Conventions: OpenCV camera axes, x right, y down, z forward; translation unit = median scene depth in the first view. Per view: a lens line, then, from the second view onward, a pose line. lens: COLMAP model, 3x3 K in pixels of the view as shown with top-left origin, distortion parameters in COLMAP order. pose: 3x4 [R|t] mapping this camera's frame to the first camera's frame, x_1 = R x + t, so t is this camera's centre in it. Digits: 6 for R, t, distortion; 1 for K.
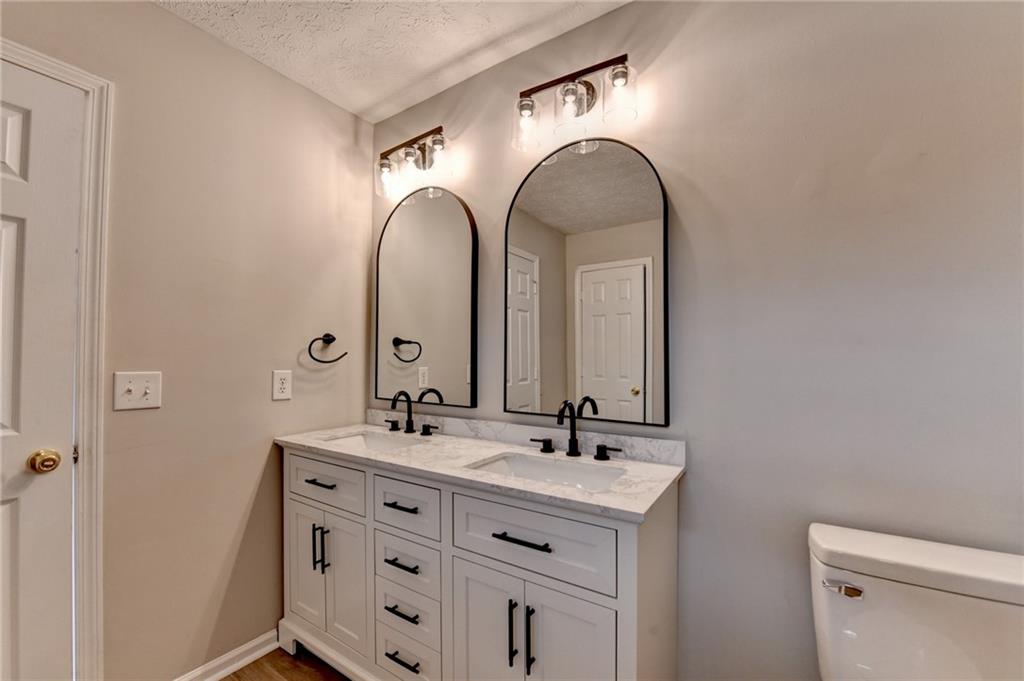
lens RADIAL K [[411.2, 0, 499.7], [0, 411.2, 353.7], [0, 0, 1]] dist [-0.009665, -0.000909]
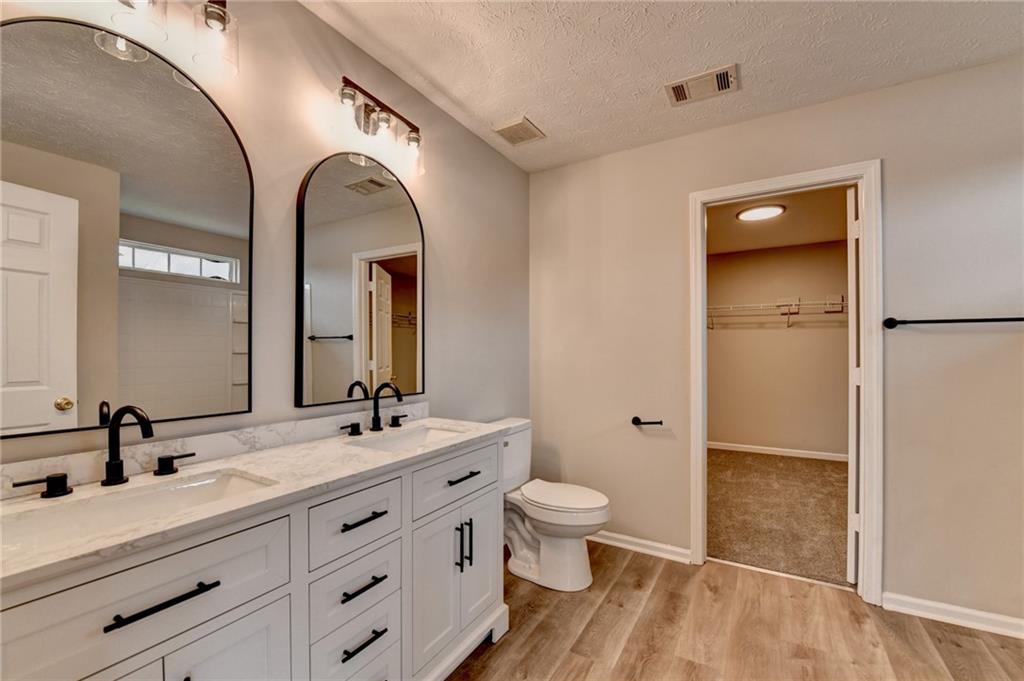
lens RADIAL K [[411.2, 0, 499.7], [0, 411.2, 353.7], [0, 0, 1]] dist [-0.009665, -0.000909]
pose [[-0.013922, -0.010614, 0.999847, -0.957827], [-0.018202, 0.999781, 0.010360, 0.008872], [-0.999737, -0.018055, -0.014112, 0.638281]]
